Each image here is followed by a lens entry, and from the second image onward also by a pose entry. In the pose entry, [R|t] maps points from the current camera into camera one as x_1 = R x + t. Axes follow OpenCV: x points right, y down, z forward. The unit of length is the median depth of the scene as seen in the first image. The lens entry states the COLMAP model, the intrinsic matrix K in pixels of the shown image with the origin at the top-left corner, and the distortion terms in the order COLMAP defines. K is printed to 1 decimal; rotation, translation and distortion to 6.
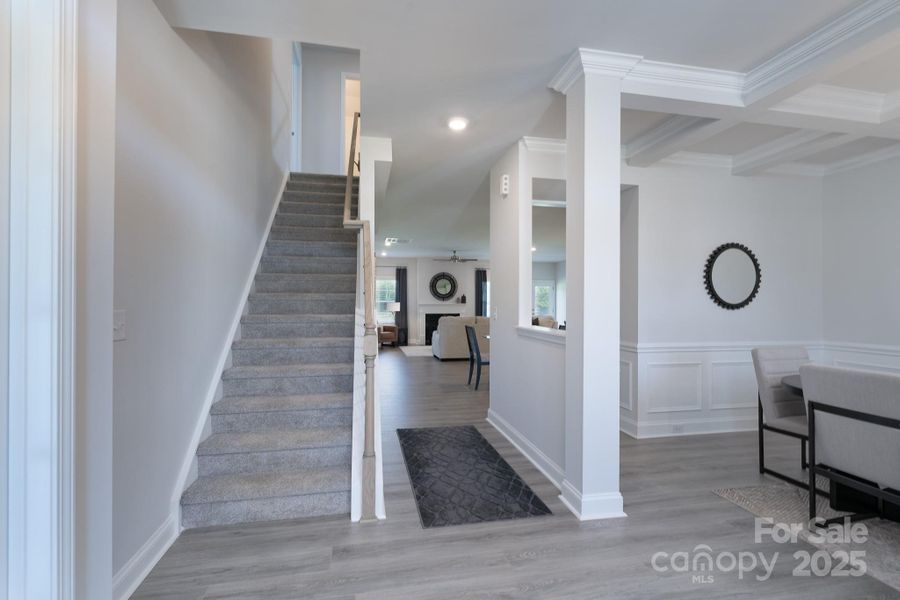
lens RADIAL K [[410.9, 0, 449.3], [0, 410.9, 300.7], [0, 0, 1]] dist [0.000691, -0.000040]
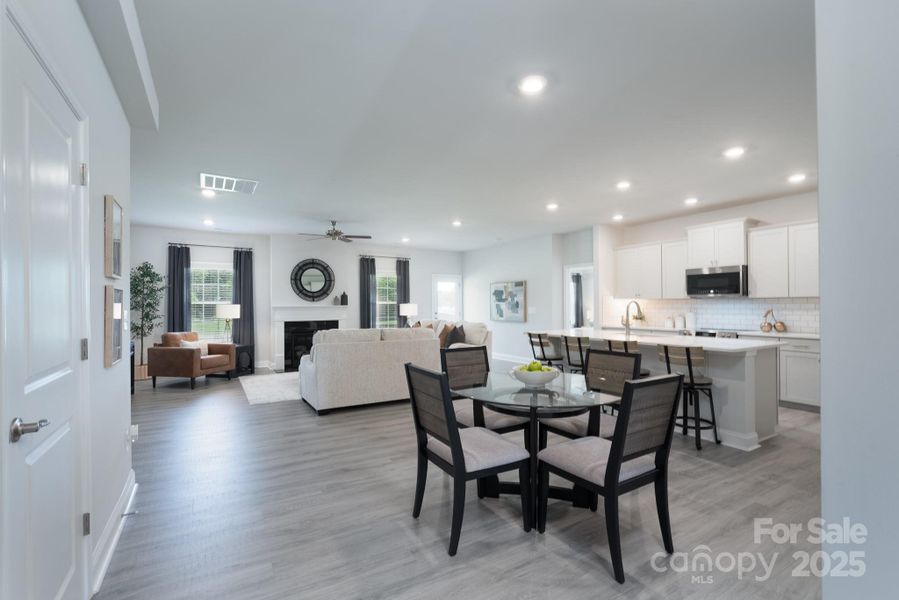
lens RADIAL K [[410.4, 0, 443.4], [0, 410.4, 303.9], [0, 0, 1]] dist [0.000691, -0.000040]
pose [[0.949174, -0.006356, 0.314688, -0.024170], [0.004680, 0.999971, 0.006081, 0.001120], [-0.314717, -0.004299, 0.949176, 0.316518]]
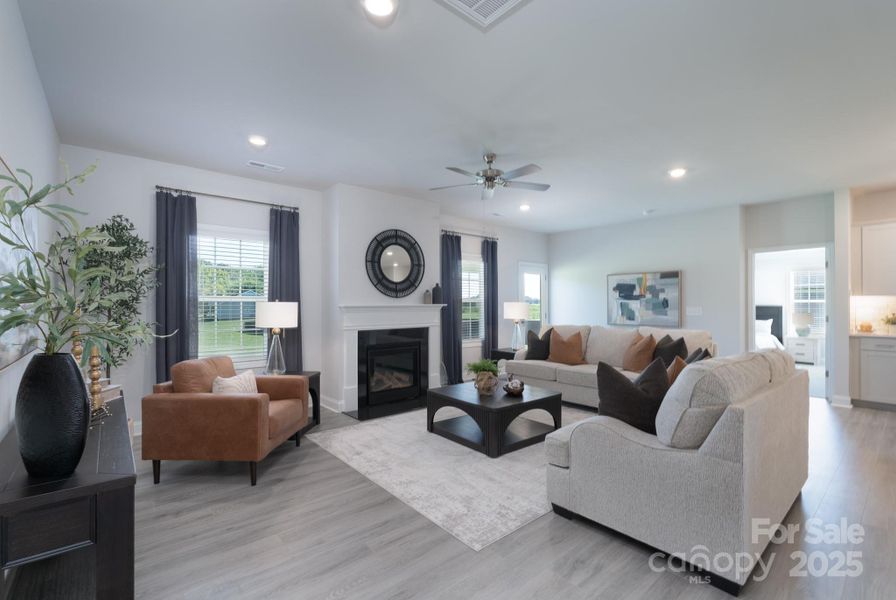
lens RADIAL K [[409.1, 0, 447.2], [0, 409.1, 302.0], [0, 0, 1]] dist [0.000691, -0.000040]
pose [[0.885469, -0.003739, 0.464683, -0.166882], [0.001098, 0.999982, 0.005954, 0.002048], [-0.464697, -0.004762, 0.885457, 0.633594]]
